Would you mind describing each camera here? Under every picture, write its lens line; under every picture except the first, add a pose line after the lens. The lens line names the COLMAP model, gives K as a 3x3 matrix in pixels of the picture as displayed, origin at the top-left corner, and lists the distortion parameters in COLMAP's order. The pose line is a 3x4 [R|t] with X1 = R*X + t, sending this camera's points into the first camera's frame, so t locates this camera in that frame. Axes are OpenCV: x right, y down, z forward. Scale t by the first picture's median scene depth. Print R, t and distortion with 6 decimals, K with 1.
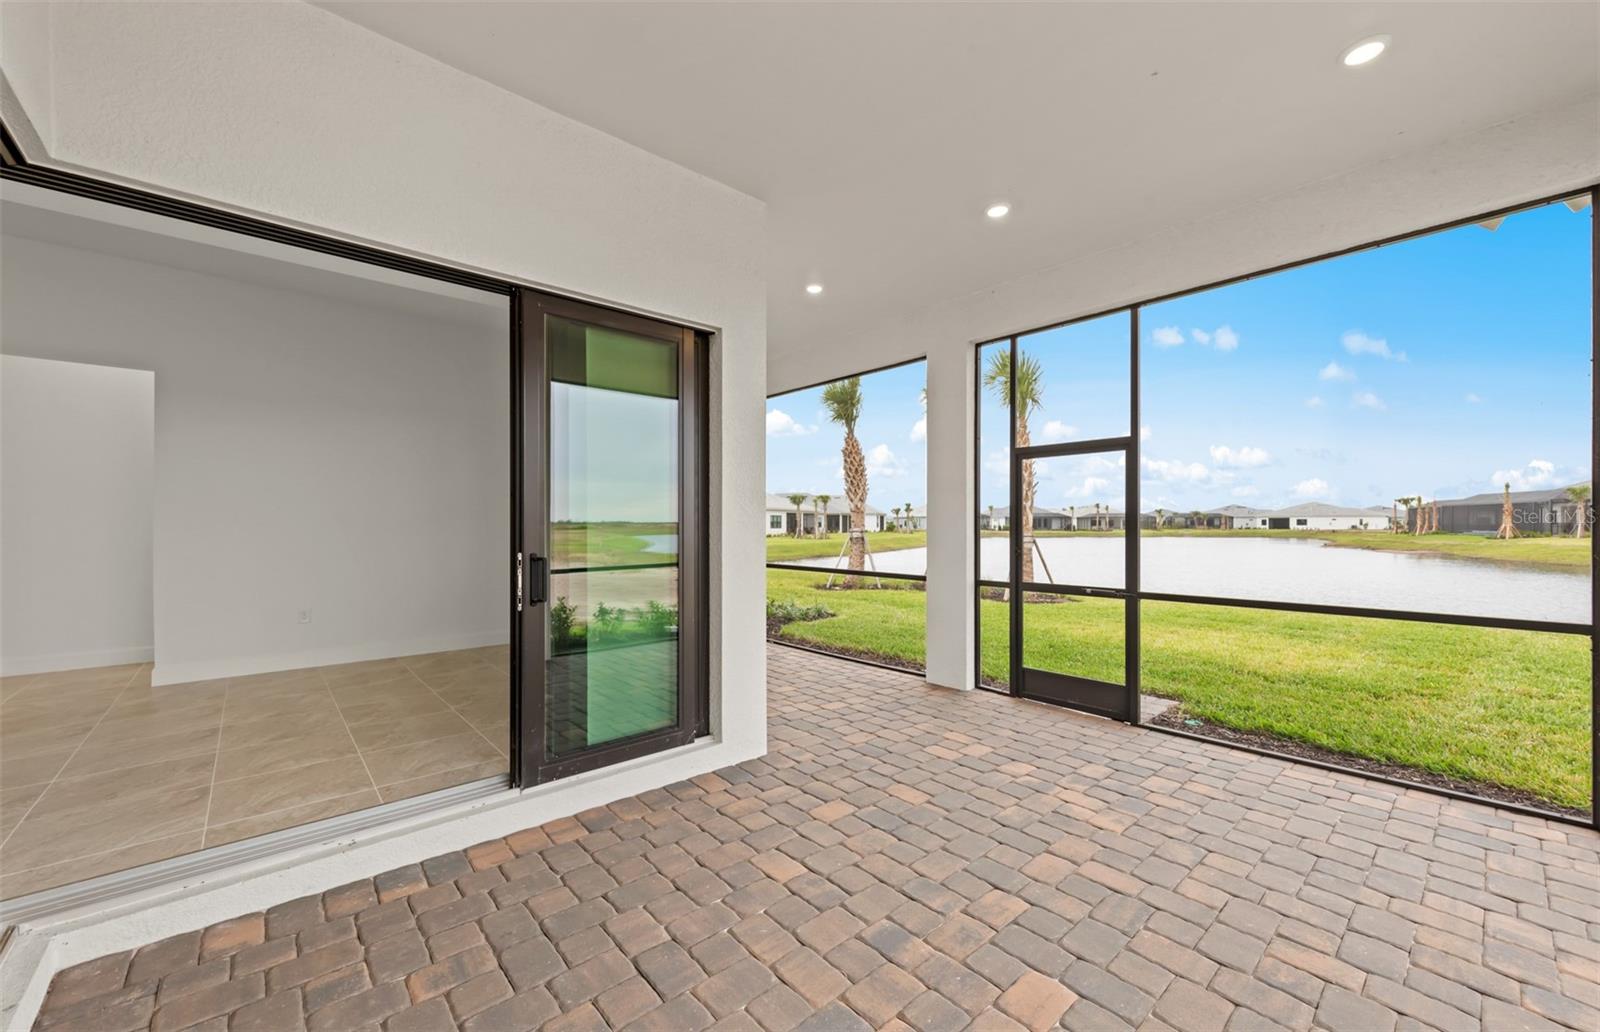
lens RADIAL K [[615.0, 0, 804.1], [0, 615.0, 524.5], [0, 0, 1]] dist [0.007239, -0.000188]
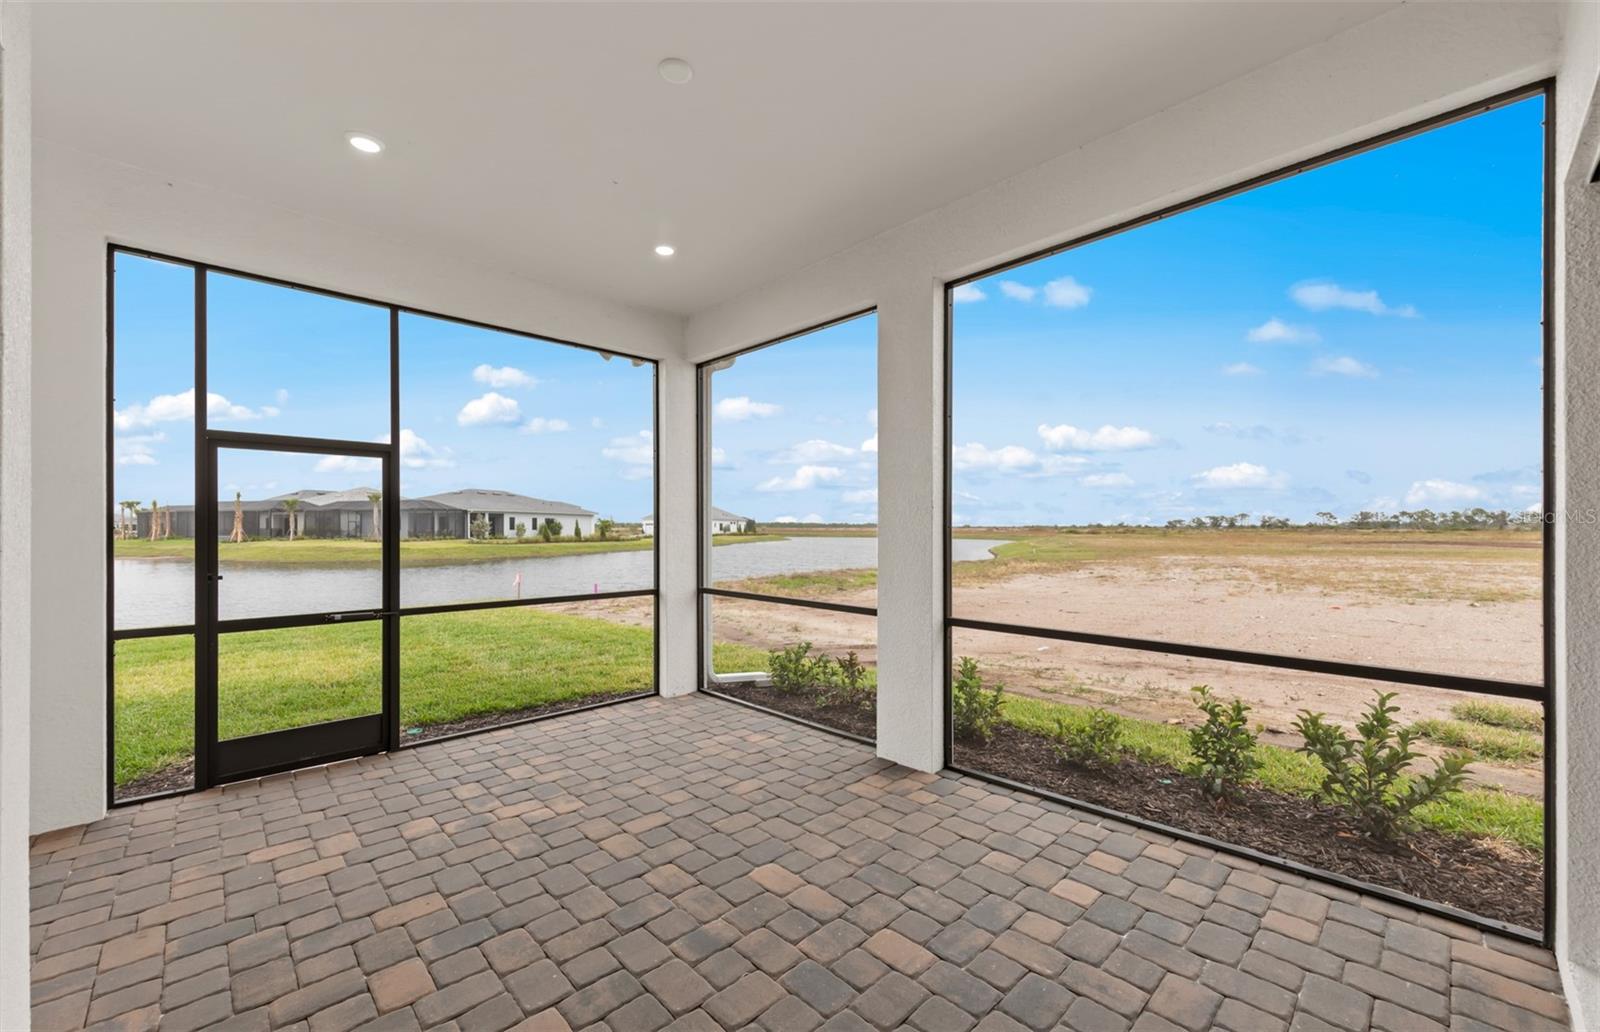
lens RADIAL K [[620.7, 0, 796.4], [0, 620.7, 530.7], [0, 0, 1]] dist [0.007170, -0.000014]
pose [[-0.030789, -0.000958, 0.999525, -0.487009], [-0.001937, 0.999998, 0.000899, -0.015732], [-0.999524, -0.001909, -0.030791, 0.460698]]
